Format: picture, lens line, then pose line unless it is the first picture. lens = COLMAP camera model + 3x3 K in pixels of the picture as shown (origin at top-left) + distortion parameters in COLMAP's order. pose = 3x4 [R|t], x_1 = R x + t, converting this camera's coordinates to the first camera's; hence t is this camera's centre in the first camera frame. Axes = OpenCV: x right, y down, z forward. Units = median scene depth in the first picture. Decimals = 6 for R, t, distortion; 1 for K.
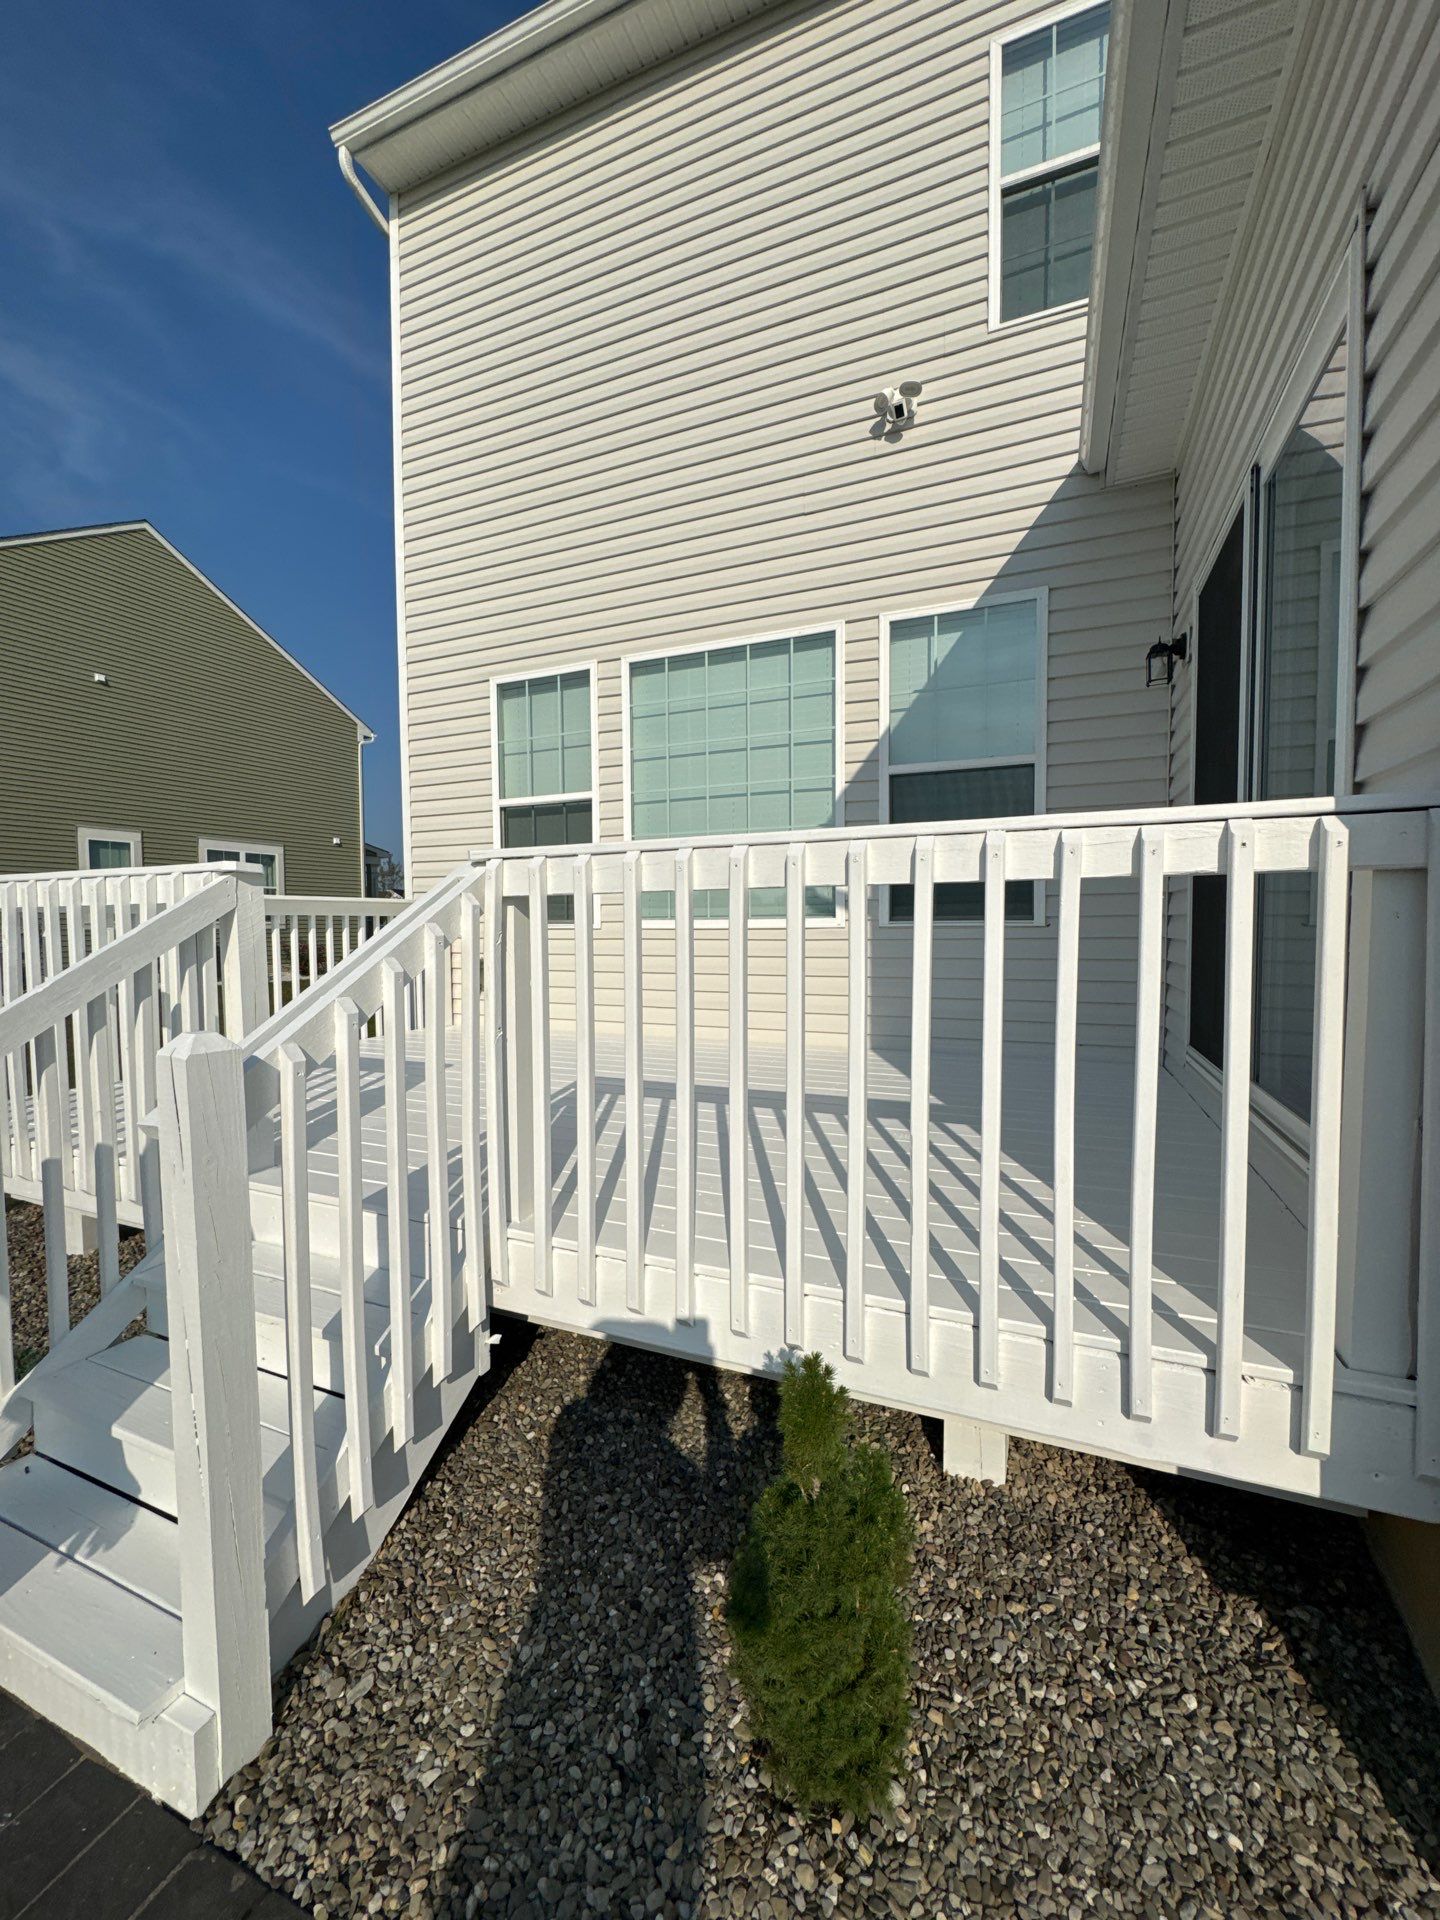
lens RADIAL K [[765.8, 0, 722.3], [0, 765.8, 961.7], [0, 0, 1]] dist [-0.002560, 0.000048]
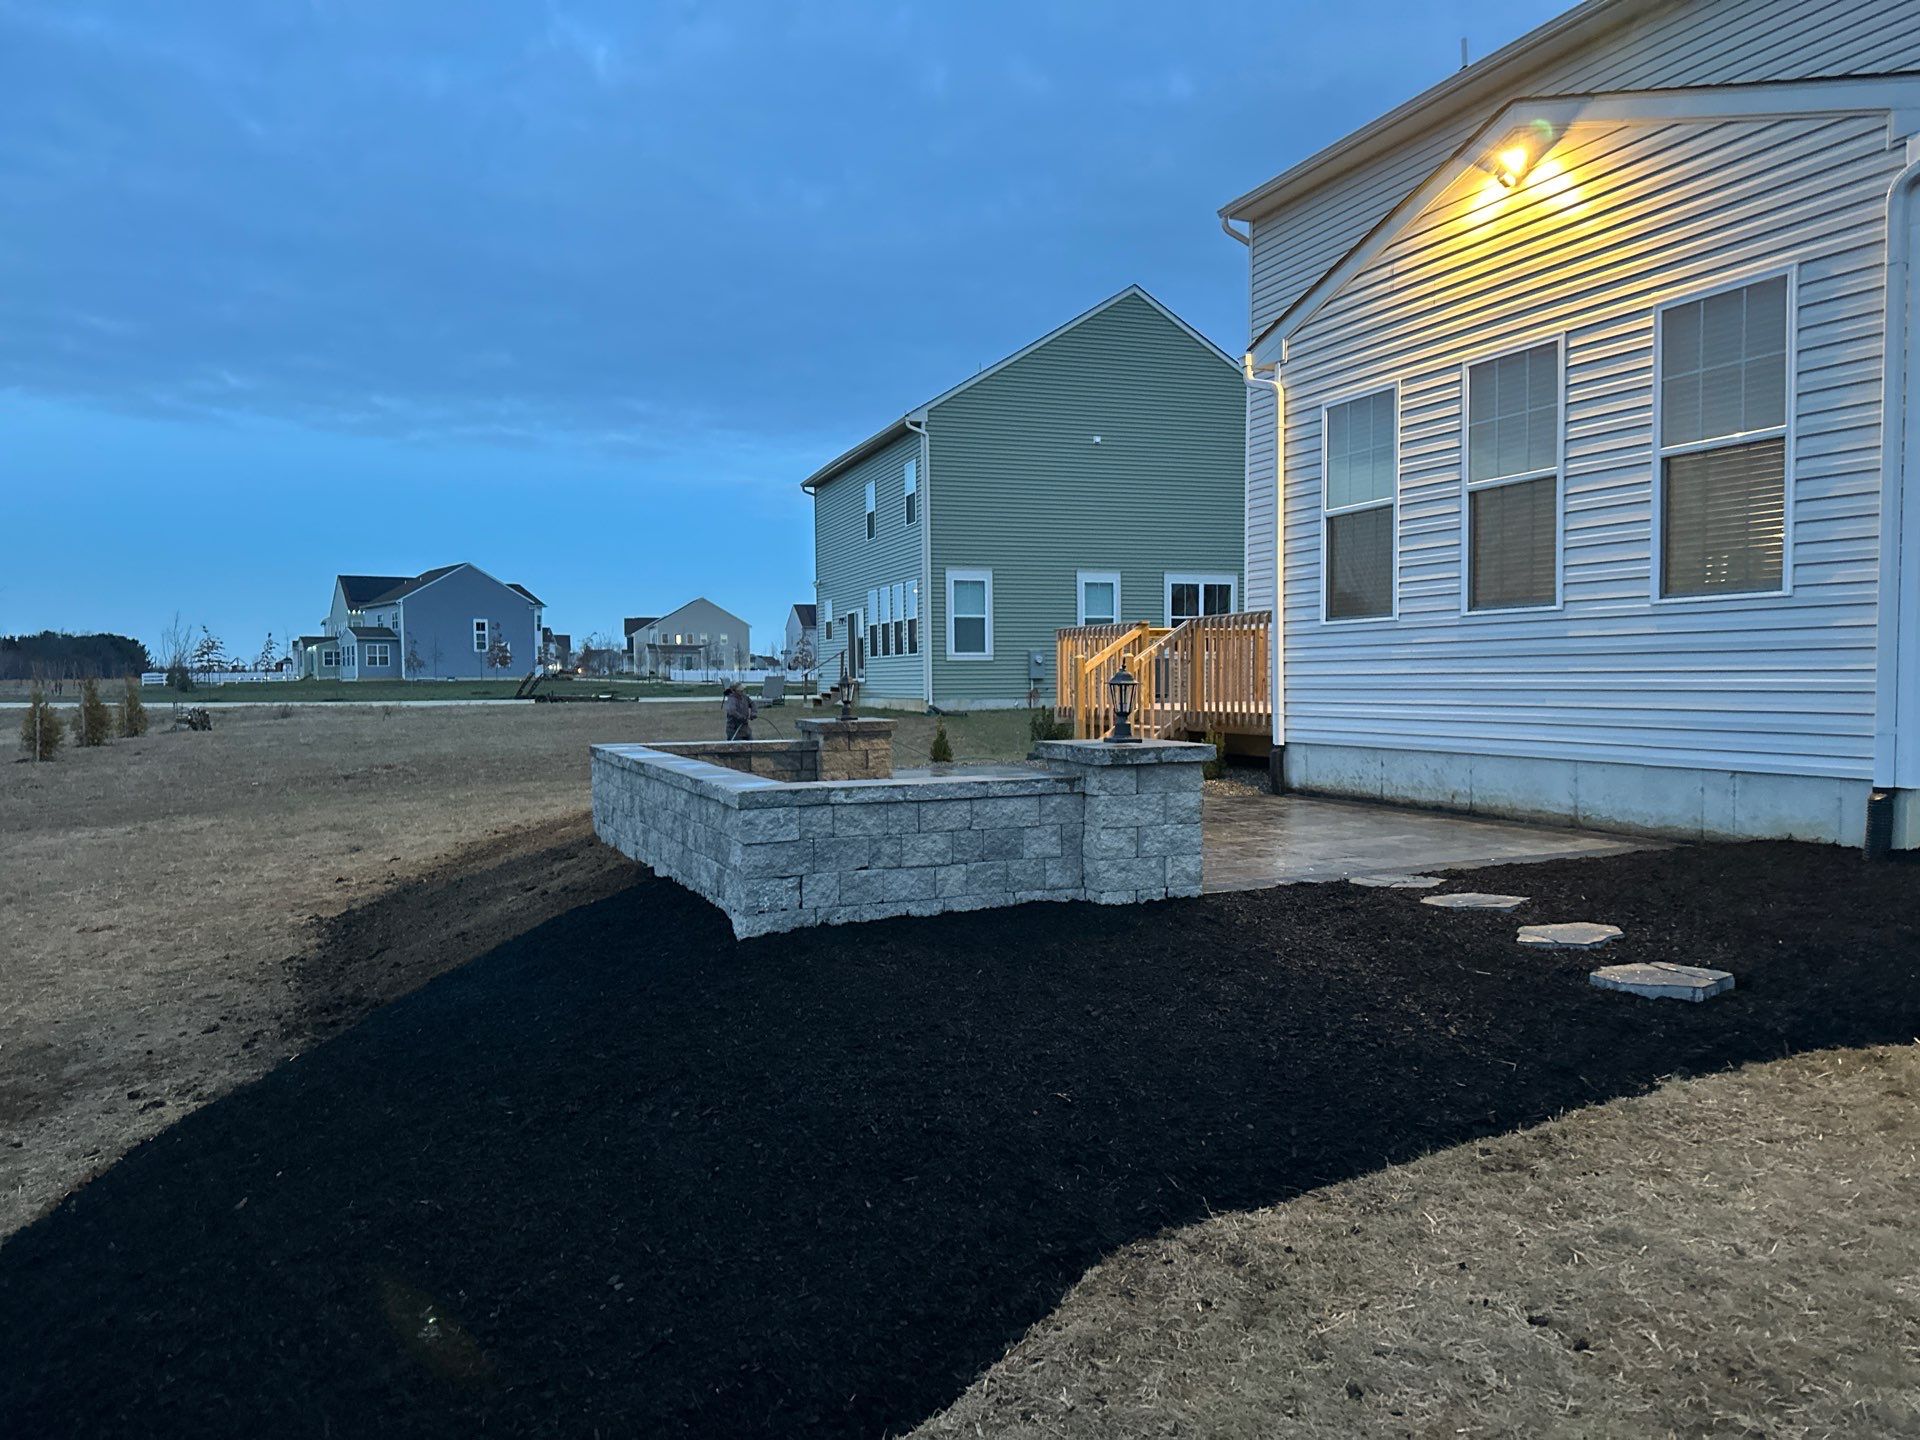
lens RADIAL K [[1337.6, 0, 967.4], [0, 1337.6, 720.8], [0, 0, 1]] dist [0.149042, -0.228155]
pose [[0.723052, 0.022886, -0.690414, 1.593094], [-0.029267, 0.999569, 0.002484, 0.177513], [0.690173, 0.018410, 0.723410, -2.094019]]
